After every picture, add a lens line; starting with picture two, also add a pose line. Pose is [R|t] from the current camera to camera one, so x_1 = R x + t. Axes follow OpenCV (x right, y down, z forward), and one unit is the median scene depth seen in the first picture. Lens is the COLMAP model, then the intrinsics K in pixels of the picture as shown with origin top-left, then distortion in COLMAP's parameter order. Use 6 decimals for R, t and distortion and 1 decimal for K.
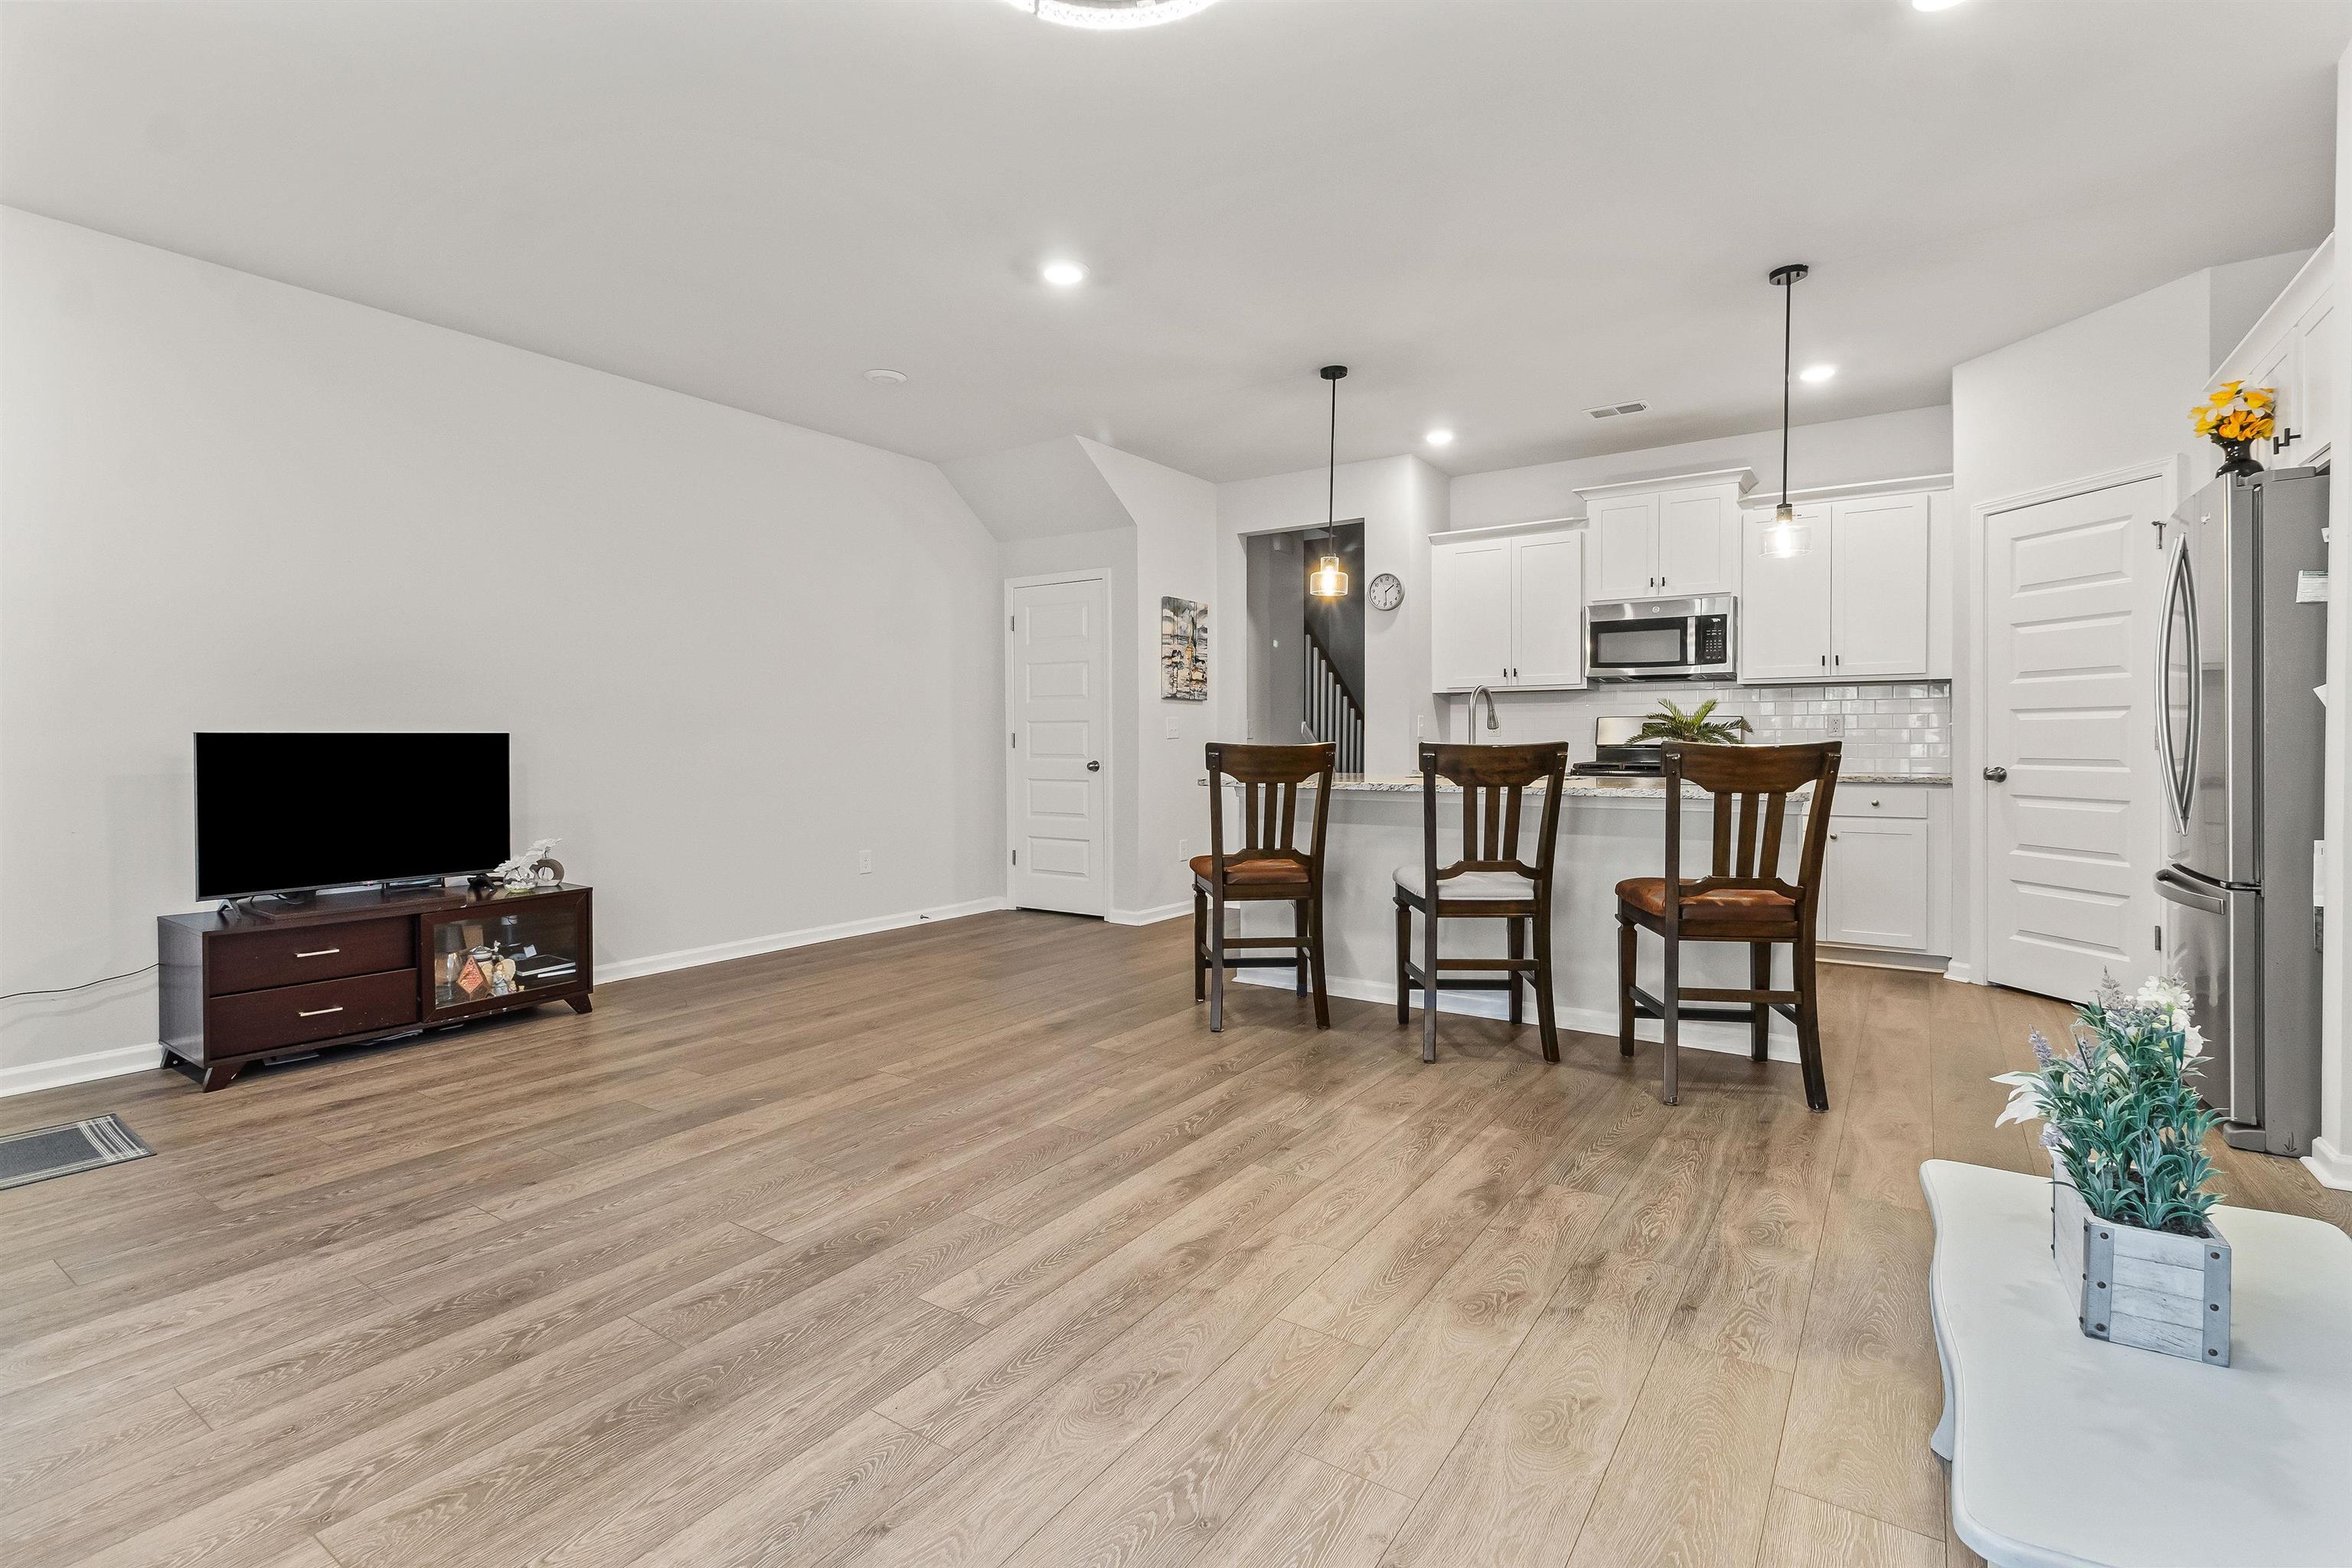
lens RADIAL K [[1086.3, 0, 1177.6], [0, 1086.3, 740.8], [0, 0, 1]] dist [0.001260, 0.000208]
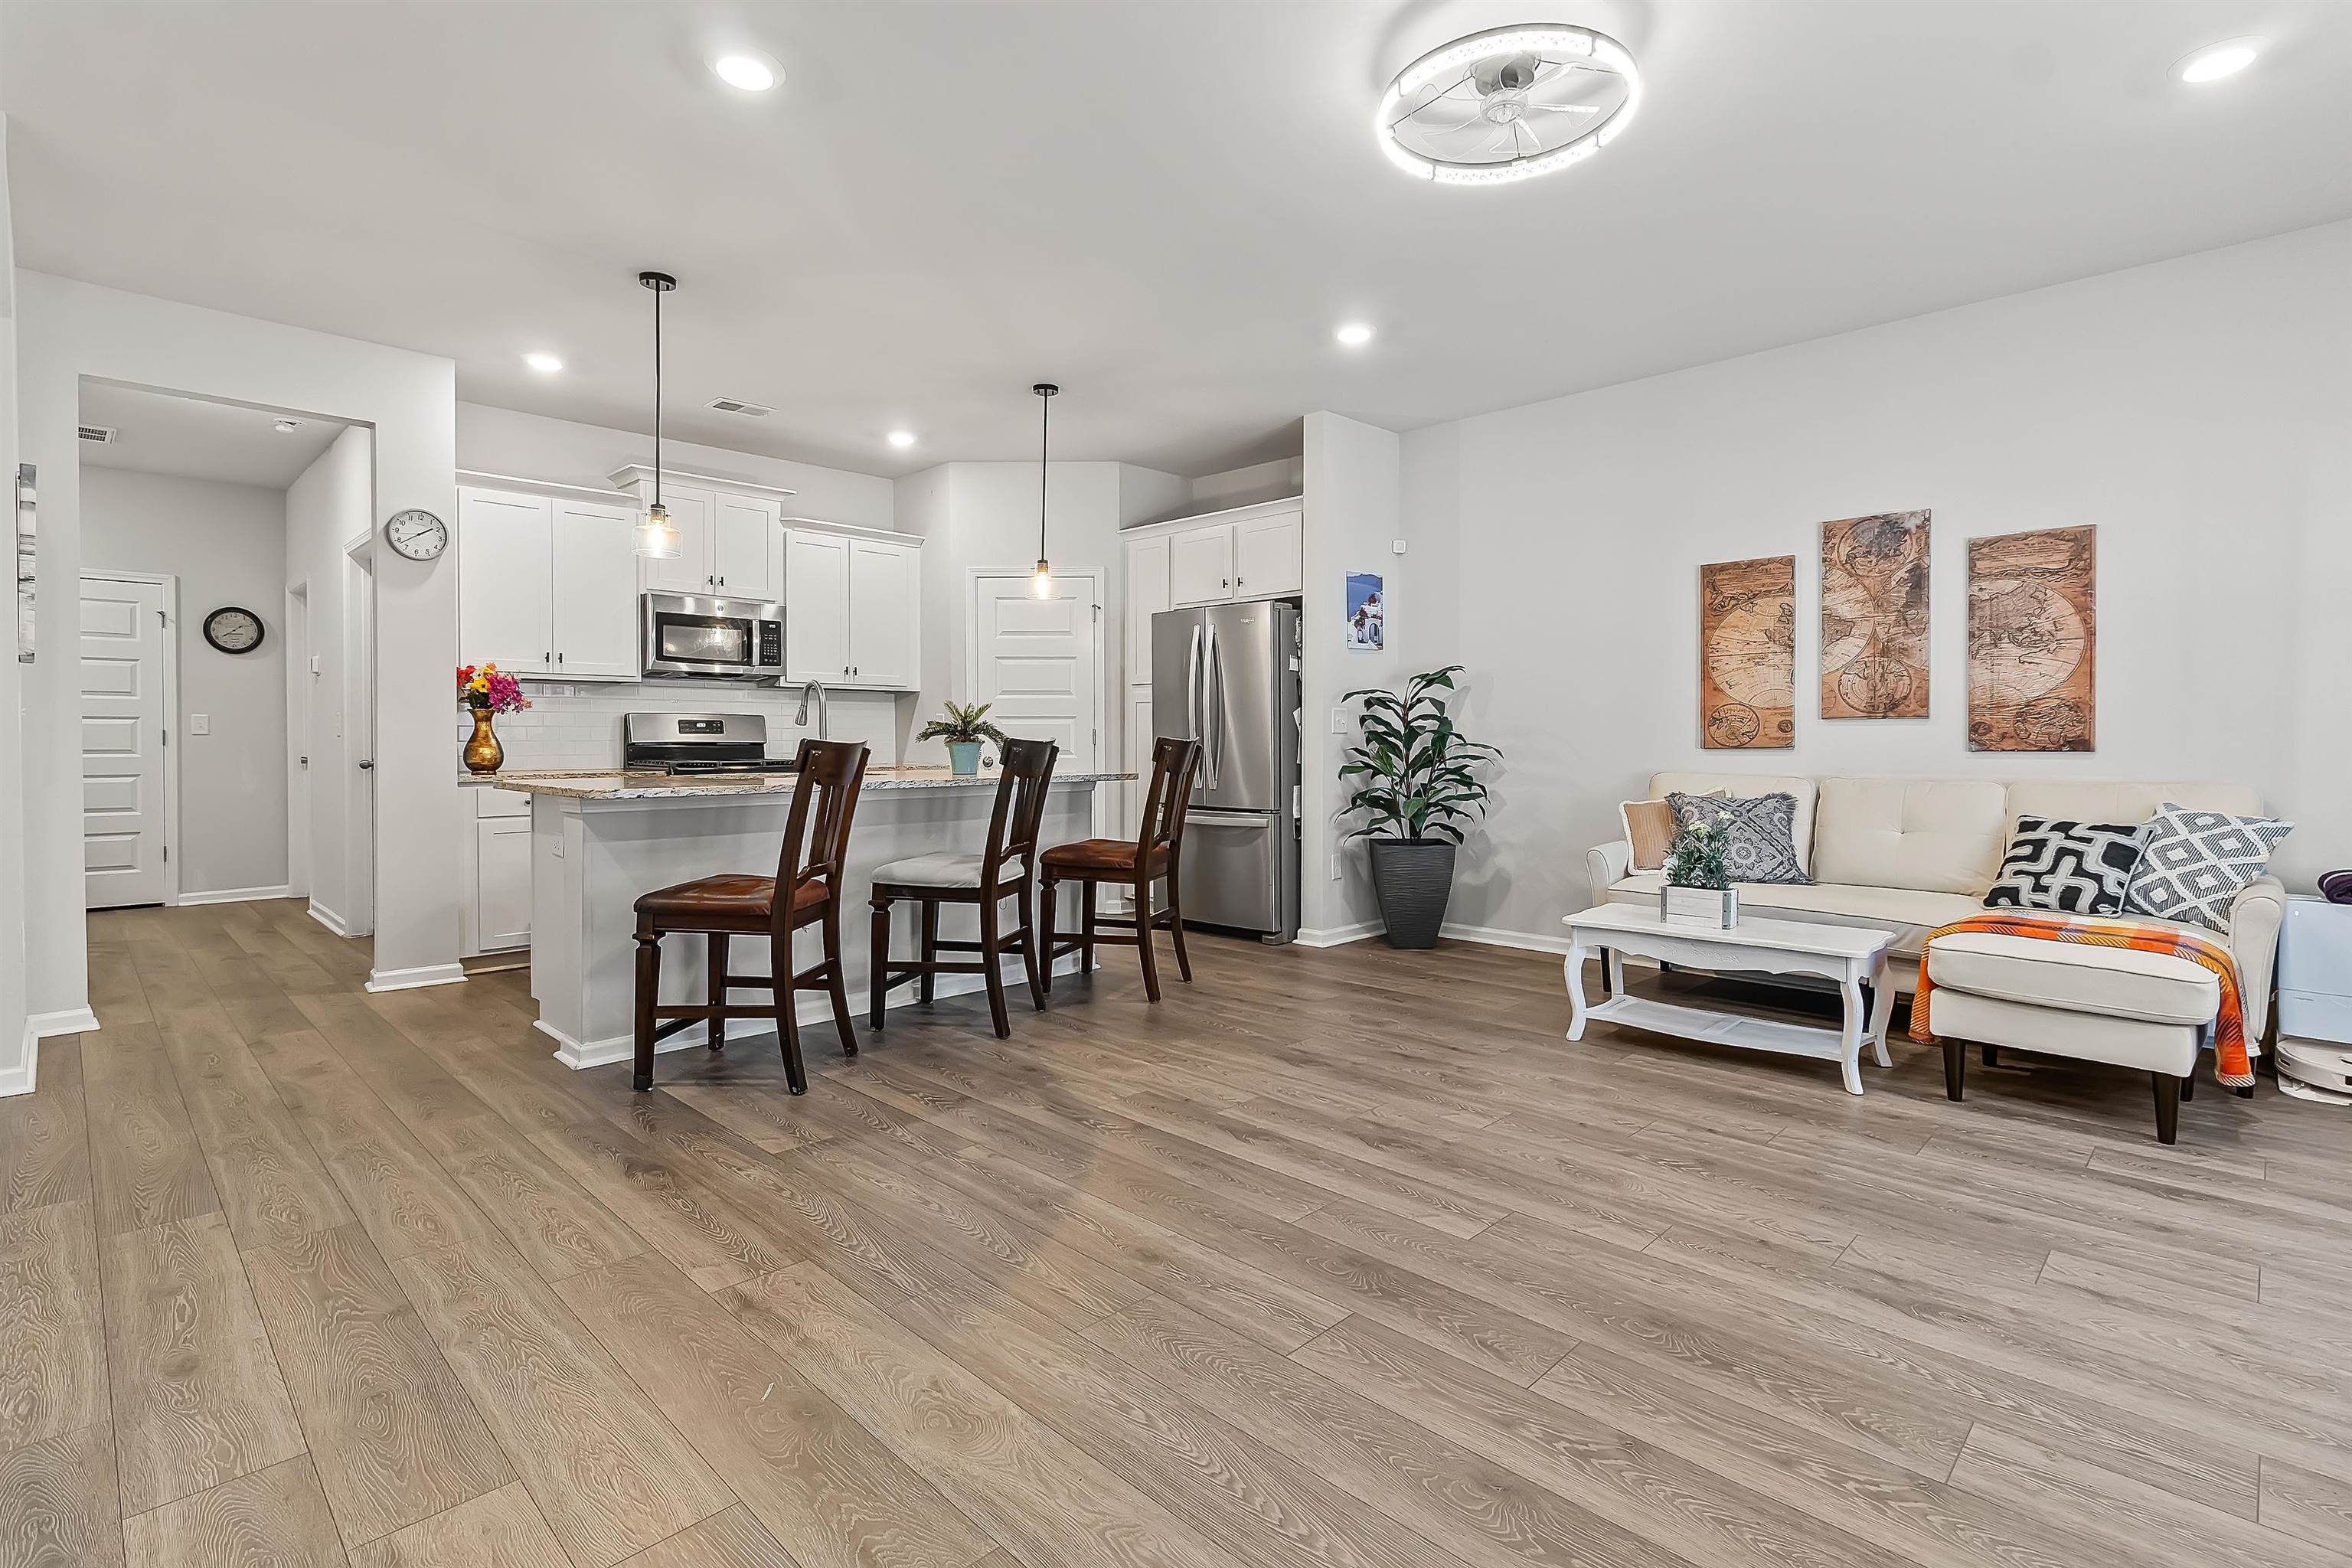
lens RADIAL K [[1111.1, 0, 1191.6], [0, 1111.1, 744.7], [0, 0, 1]] dist [0.001767, 0.000532]
pose [[0.173629, -0.003985, 0.984803, -0.812878], [0.000086, 0.999992, 0.004031, 0.003122], [-0.984811, -0.000615, 0.173628, 0.628750]]
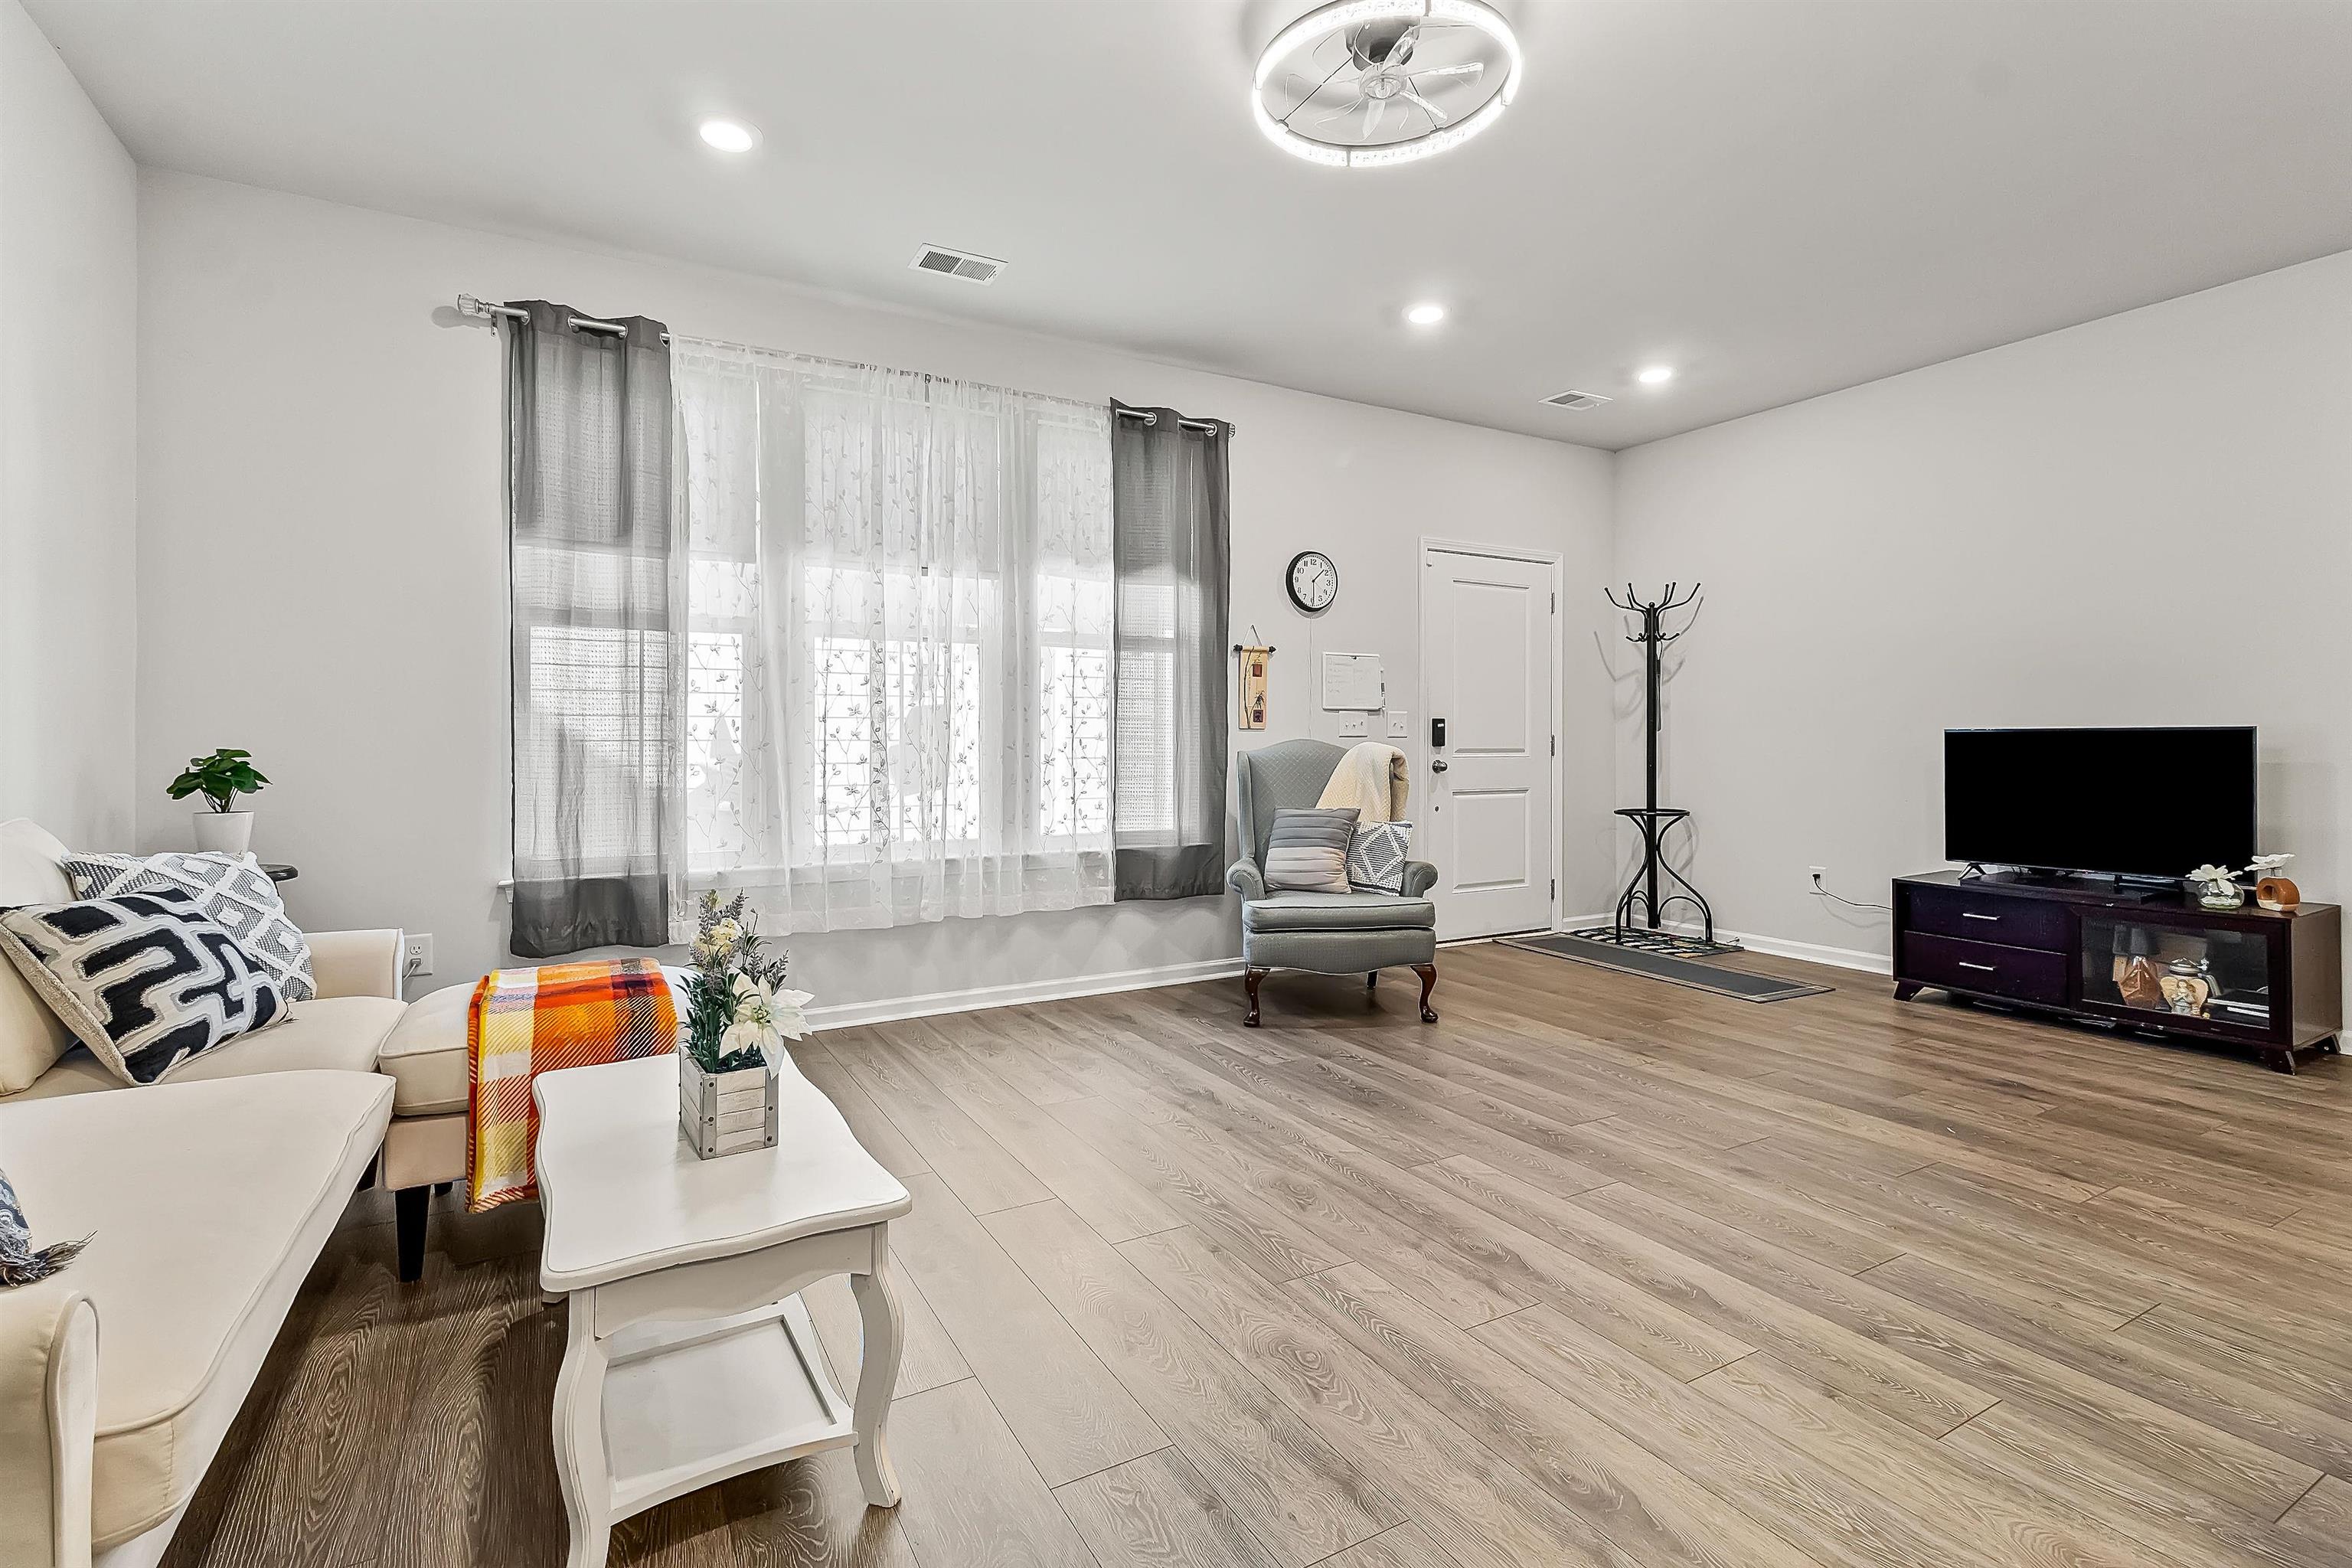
lens RADIAL K [[1086.3, 0, 1177.6], [0, 1086.3, 740.8], [0, 0, 1]] dist [0.001260, 0.000208]
pose [[-0.439006, 0.004507, -0.898473, 0.649437], [0.002824, 0.999989, 0.003637, -0.001913], [0.898479, -0.000941, -0.439015, 0.740723]]
